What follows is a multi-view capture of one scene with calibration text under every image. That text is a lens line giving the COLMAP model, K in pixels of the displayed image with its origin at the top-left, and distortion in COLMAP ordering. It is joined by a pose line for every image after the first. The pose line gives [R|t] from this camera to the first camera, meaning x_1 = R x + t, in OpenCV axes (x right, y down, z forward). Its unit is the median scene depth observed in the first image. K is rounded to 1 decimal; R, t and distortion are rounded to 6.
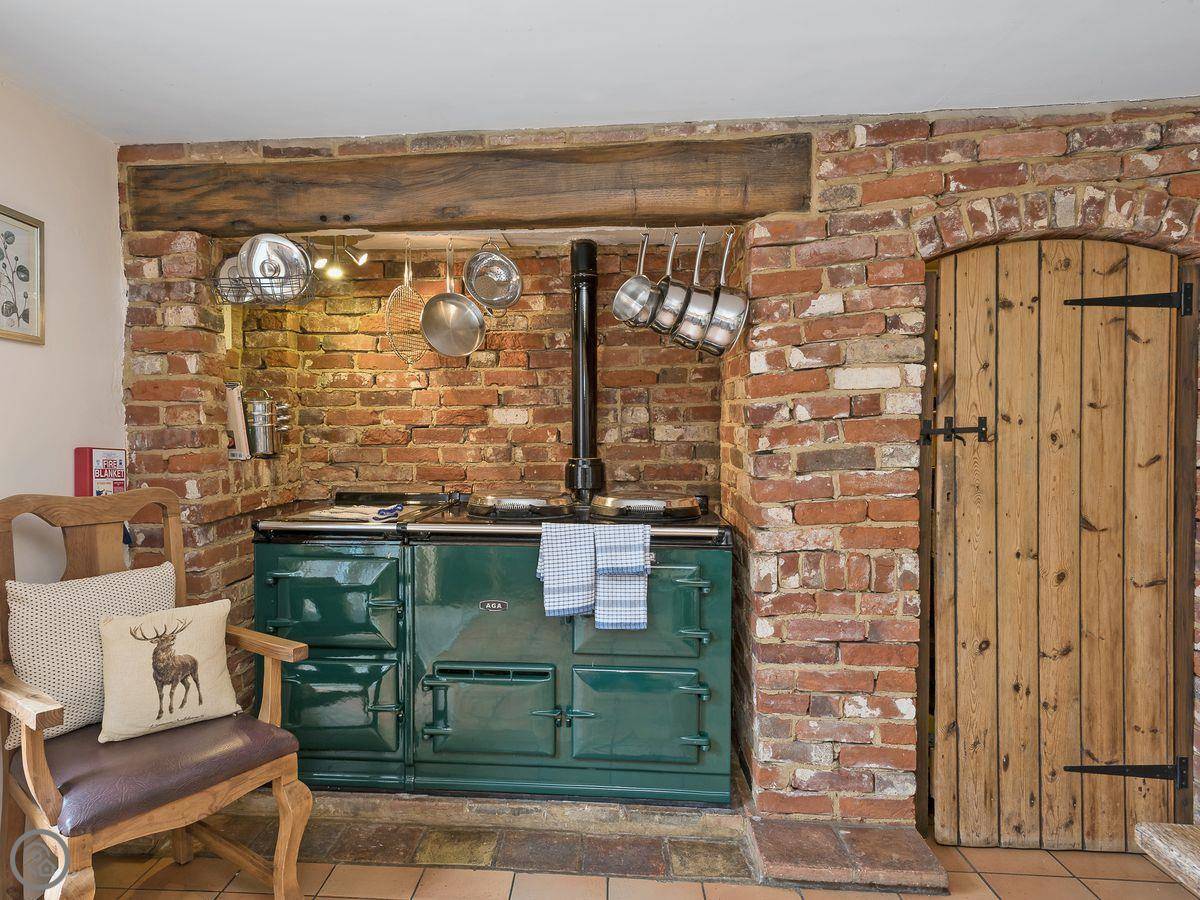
lens RADIAL K [[704.8, 0, 597.7], [0, 704.8, 456.3], [0, 0, 1]] dist [0.034175, -0.017134]
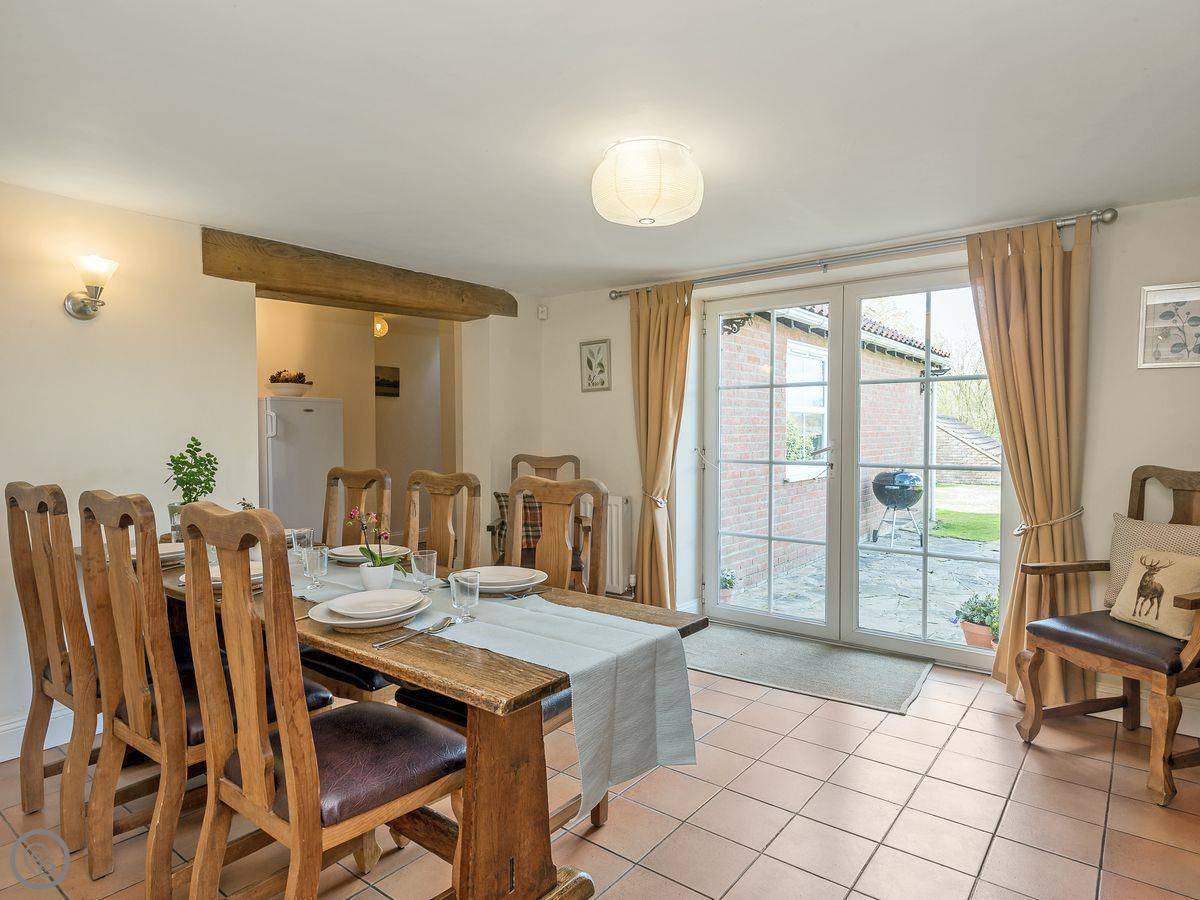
lens RADIAL K [[704.8, 0, 597.7], [0, 704.8, 456.3], [0, 0, 1]] dist [0.034175, -0.017134]
pose [[-0.577345, 0.028308, -0.816010, 1.119078], [-0.014822, 0.998871, 0.045139, -0.020226], [0.816366, 0.038156, -0.576273, 0.821111]]
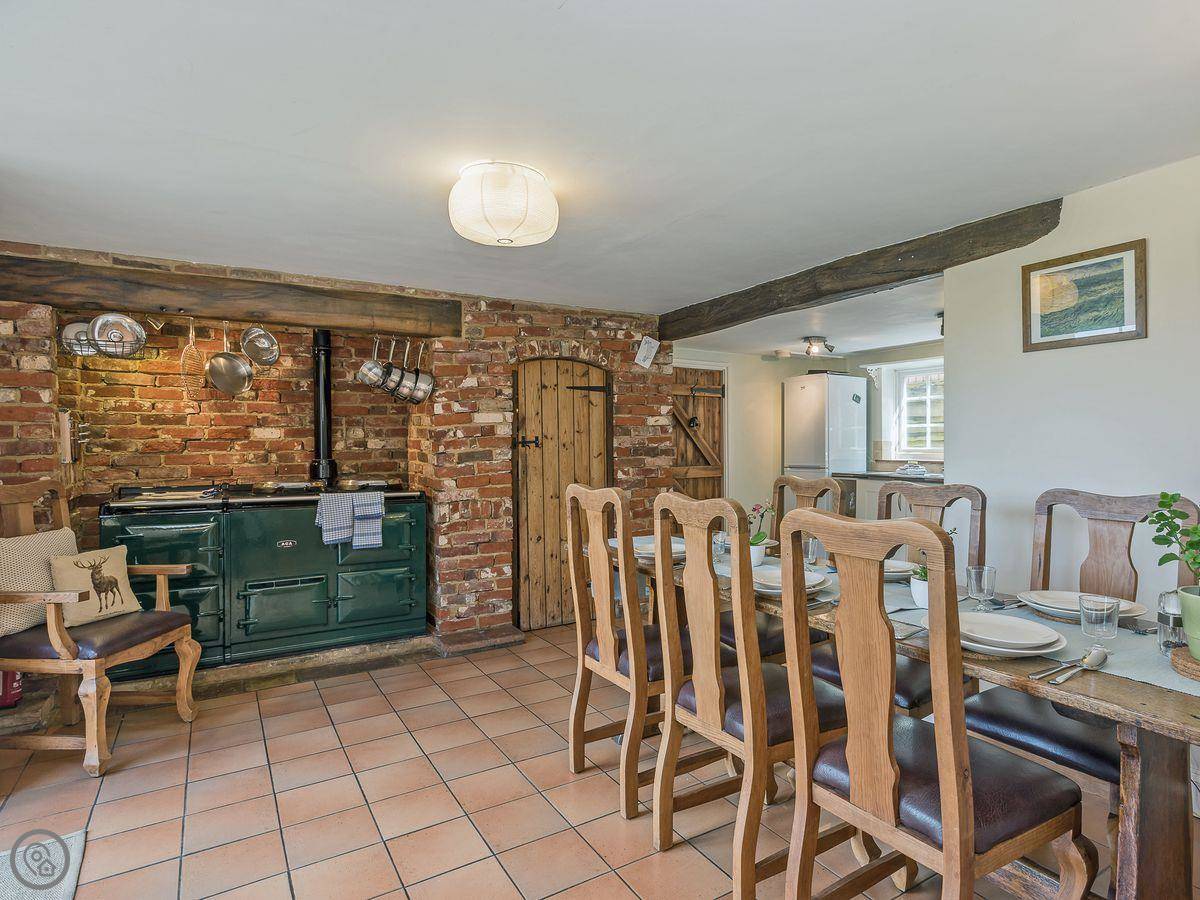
lens RADIAL K [[704.8, 0, 597.7], [0, 704.8, 456.3], [0, 0, 1]] dist [0.034175, -0.017134]
pose [[0.853658, -0.010102, 0.520735, -0.428654], [0.020127, 0.999705, -0.013600, 0.039641], [-0.520444, 0.022090, 0.853610, -0.942432]]
